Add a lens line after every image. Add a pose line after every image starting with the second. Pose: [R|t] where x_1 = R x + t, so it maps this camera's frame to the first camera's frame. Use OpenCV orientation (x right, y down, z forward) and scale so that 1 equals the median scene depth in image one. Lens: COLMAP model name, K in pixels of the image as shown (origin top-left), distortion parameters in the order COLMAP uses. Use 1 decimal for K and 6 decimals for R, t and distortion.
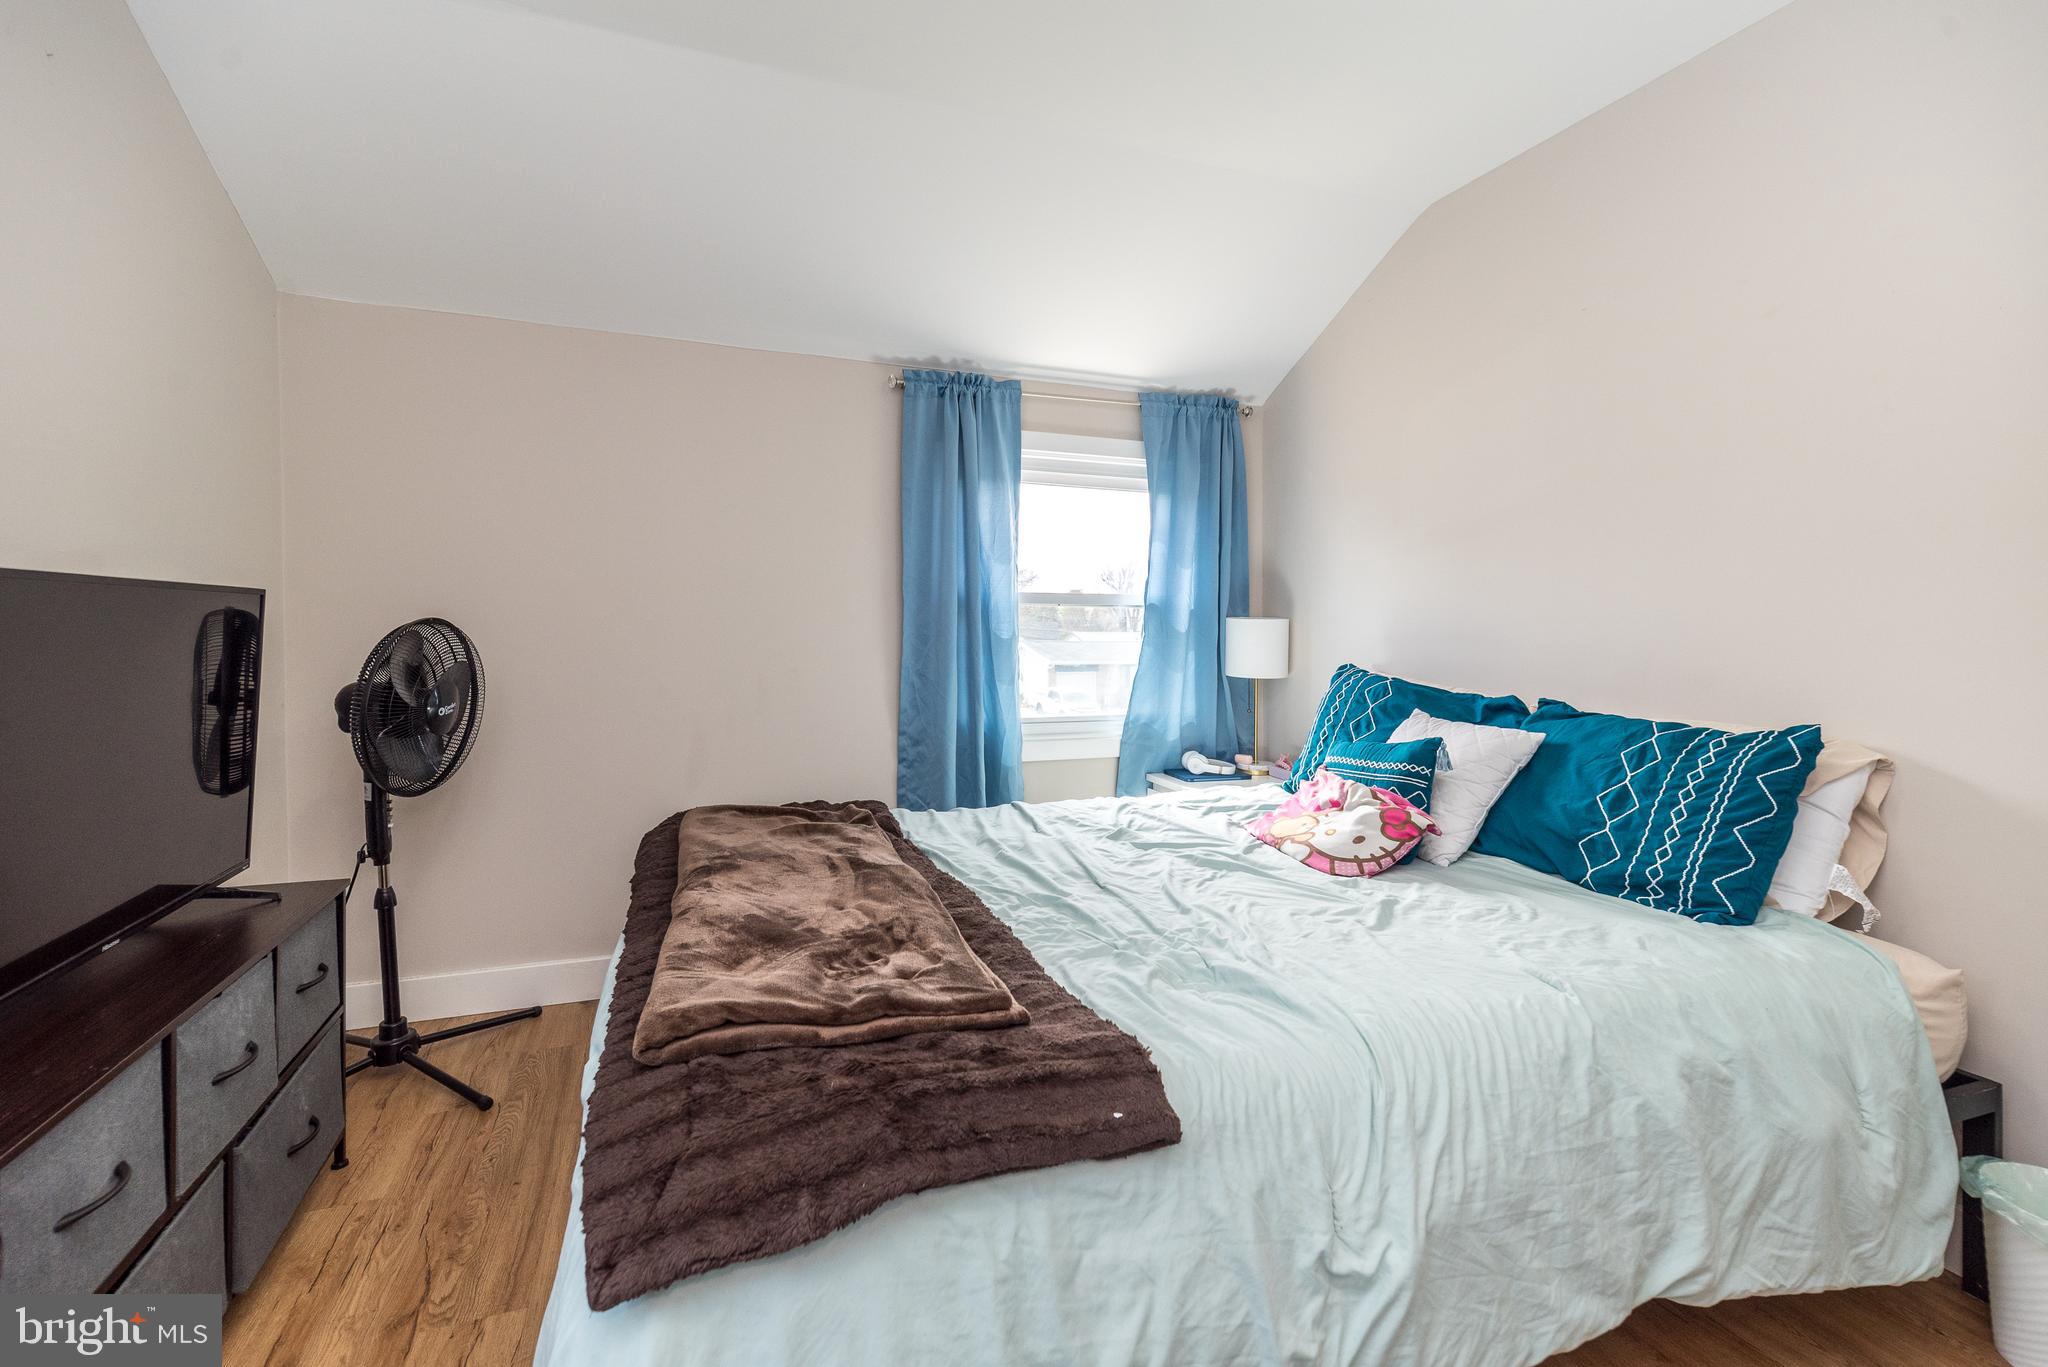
lens RADIAL K [[894.9, 0, 1027.3], [0, 894.9, 663.6], [0, 0, 1]] dist [0.000047, 0.000041]
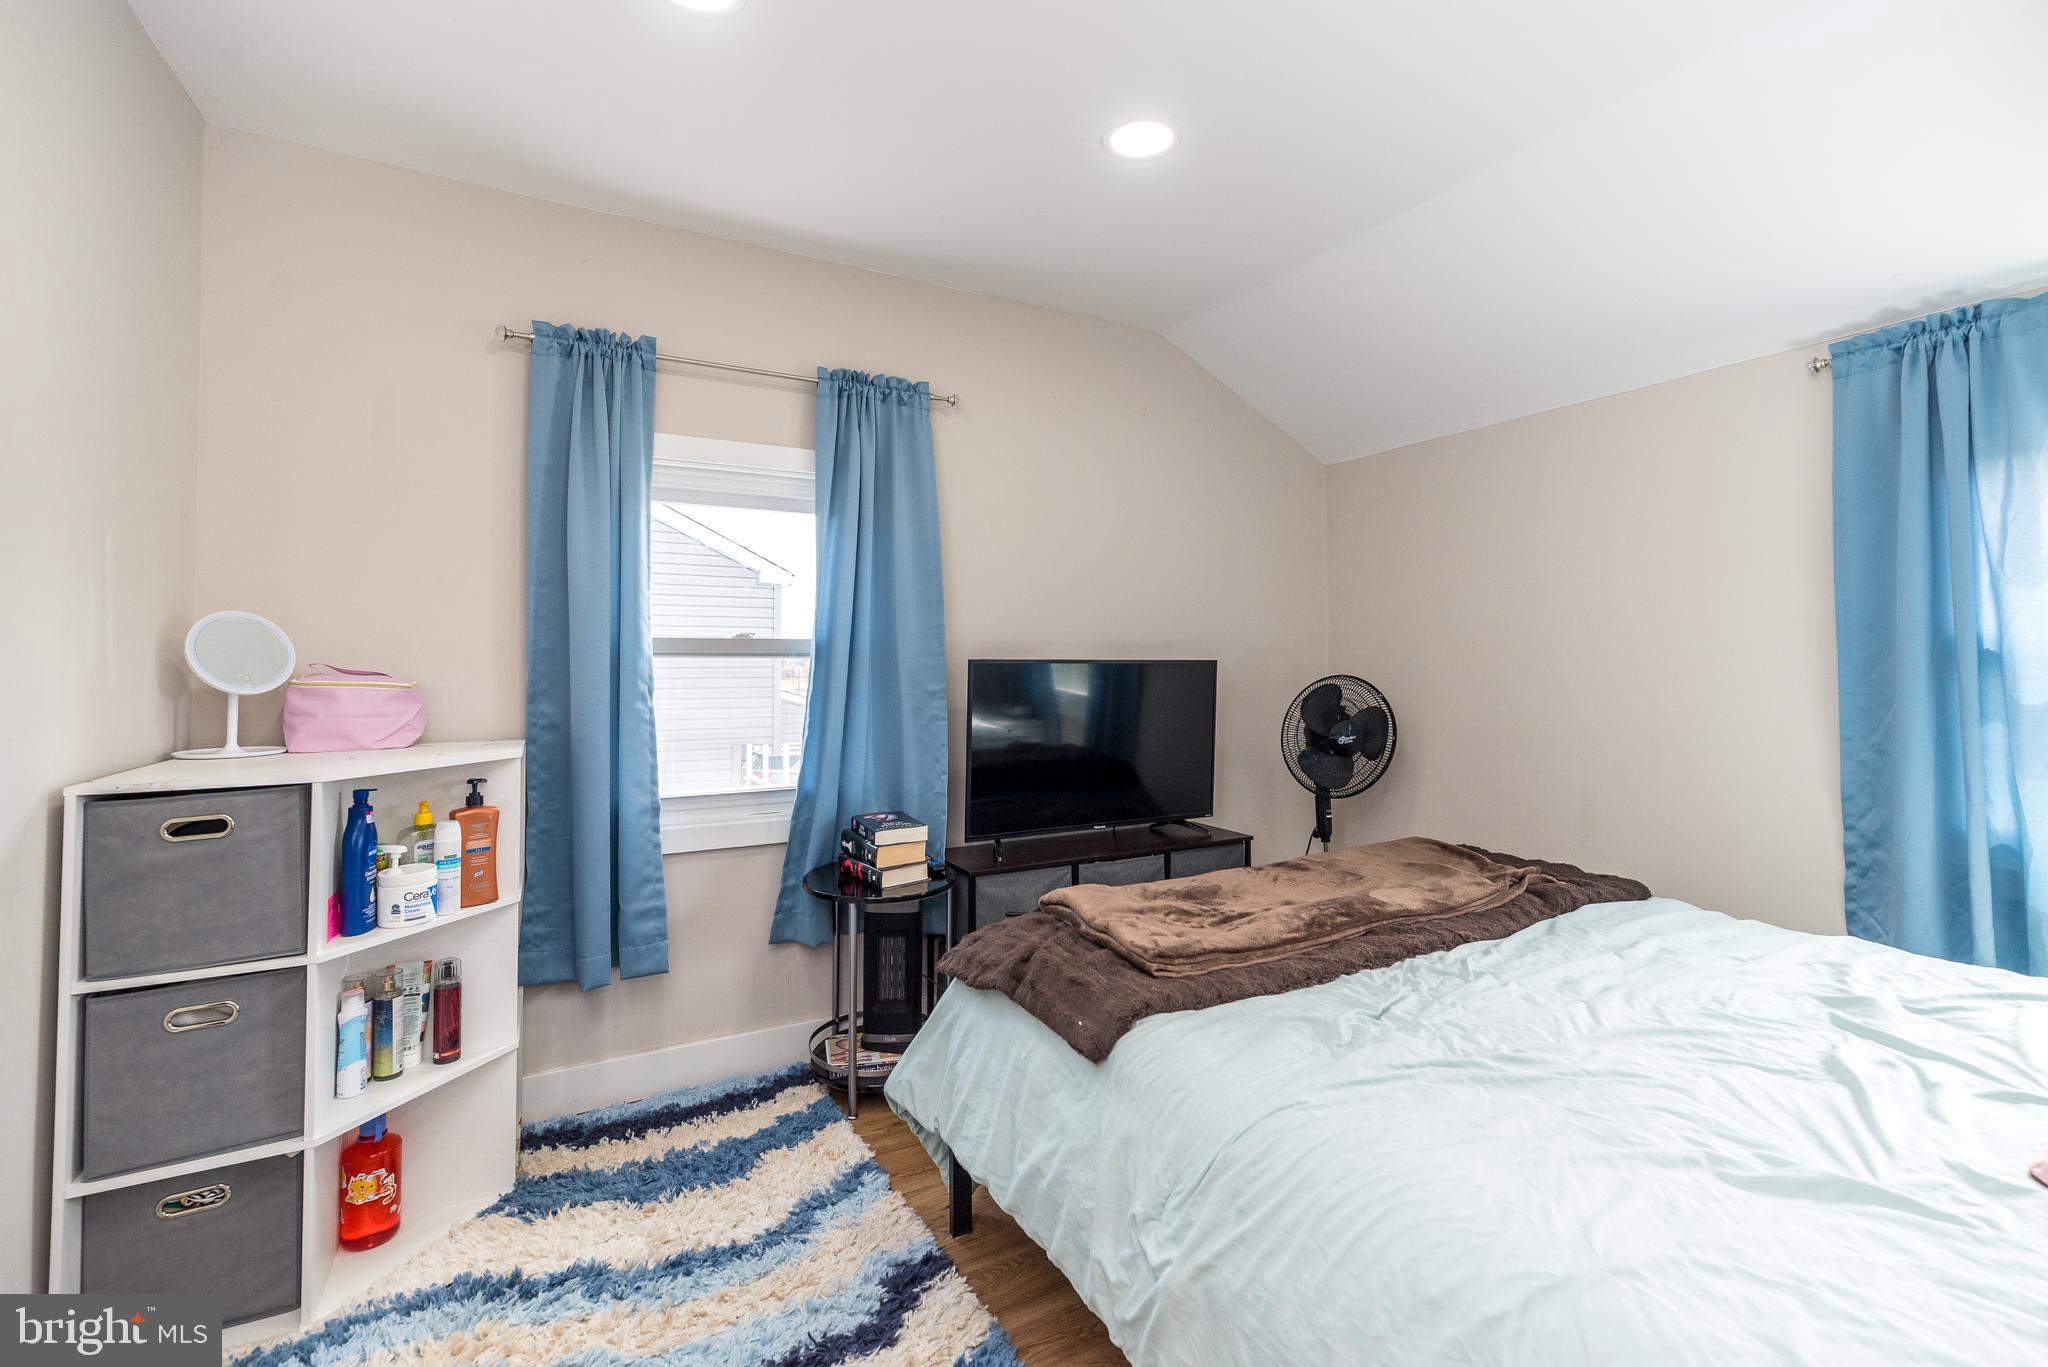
lens RADIAL K [[905.5, 0, 1023.8], [0, 905.5, 652.6], [0, 0, 1]] dist [0.003511, 0.000072]
pose [[0.146208, -0.025978, -0.988913, 0.510938], [-0.038484, 0.998749, -0.031926, -0.016171], [0.988505, 0.042725, 0.145025, 0.217348]]
